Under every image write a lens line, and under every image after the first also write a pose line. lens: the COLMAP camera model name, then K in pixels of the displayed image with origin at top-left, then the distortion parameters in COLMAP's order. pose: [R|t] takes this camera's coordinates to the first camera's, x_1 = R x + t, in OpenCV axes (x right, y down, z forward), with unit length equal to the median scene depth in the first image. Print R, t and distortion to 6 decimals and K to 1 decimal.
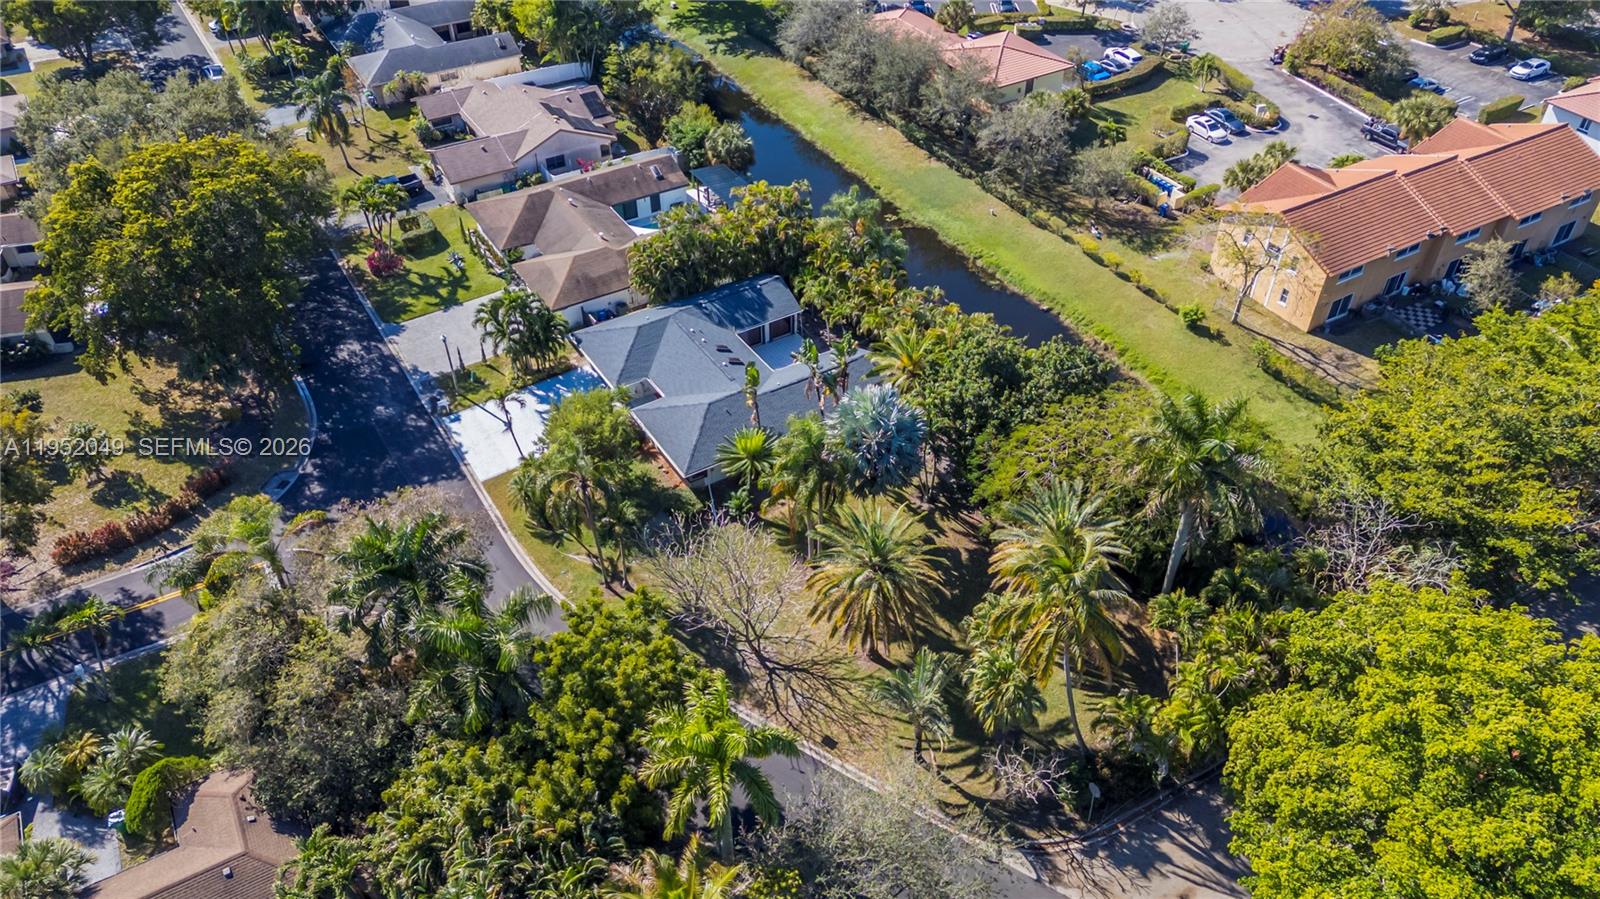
lens RADIAL K [[1206.5, 0, 796.5], [0, 1206.5, 405.5], [0, 0, 1]] dist [0.082593, 0.002145]
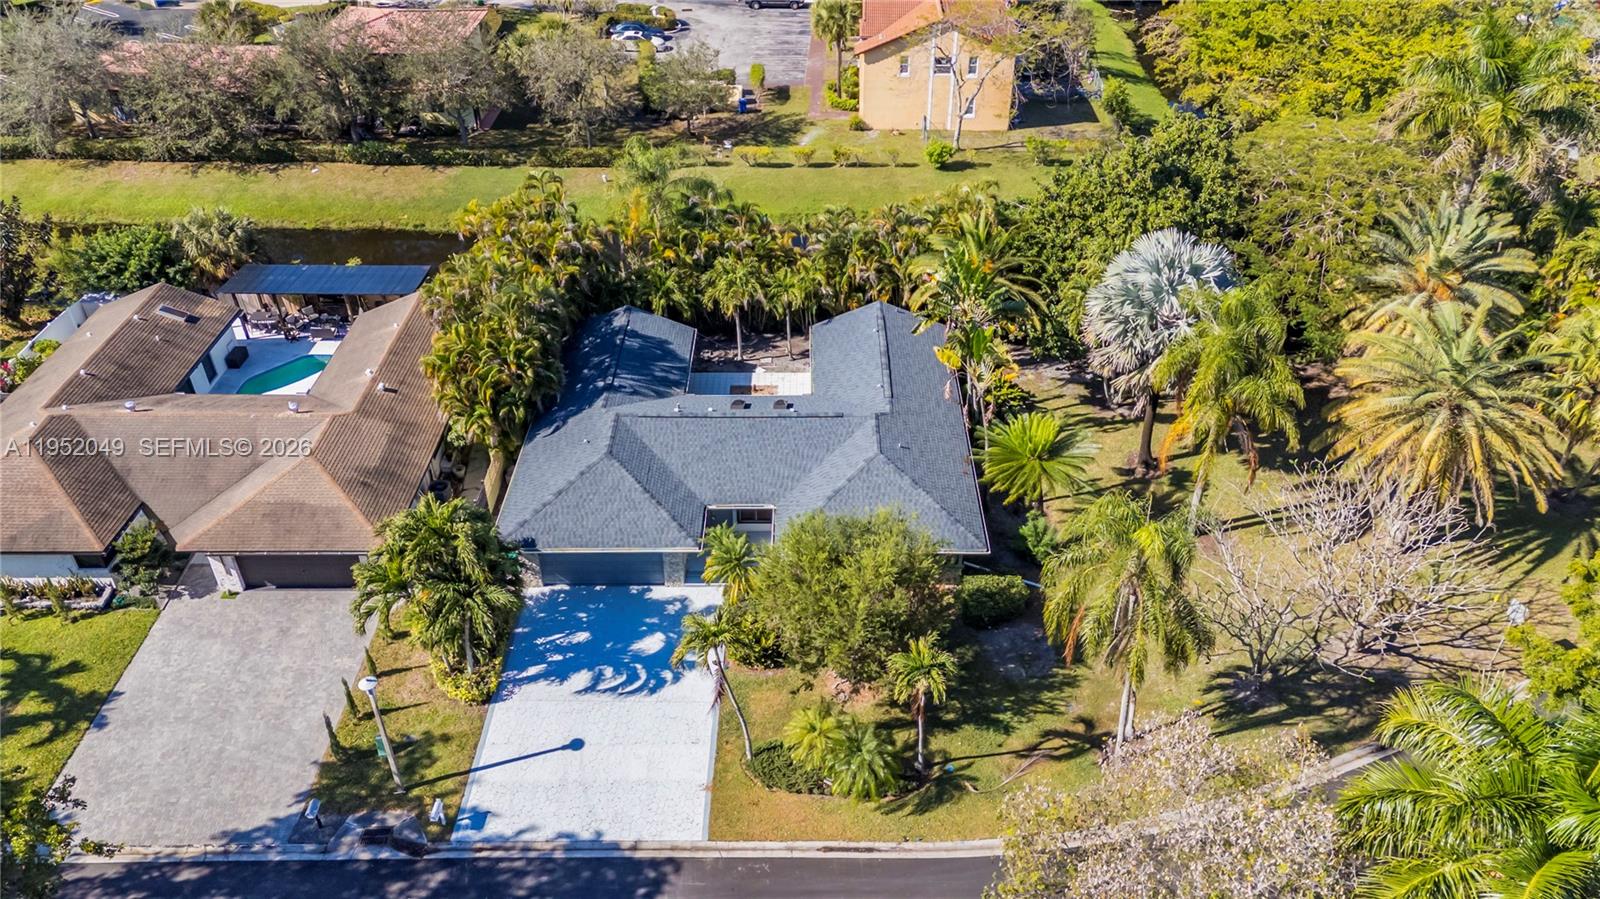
lens RADIAL K [[1216.3, 0, 793.1], [0, 1216.3, 429.1], [0, 0, 1]] dist [0.066787, 0.041648]
pose [[0.532420, -0.478586, 0.698201, -0.391479], [0.528253, 0.832357, 0.167720, -0.102948], [-0.661421, 0.279529, 0.695978, 0.476463]]
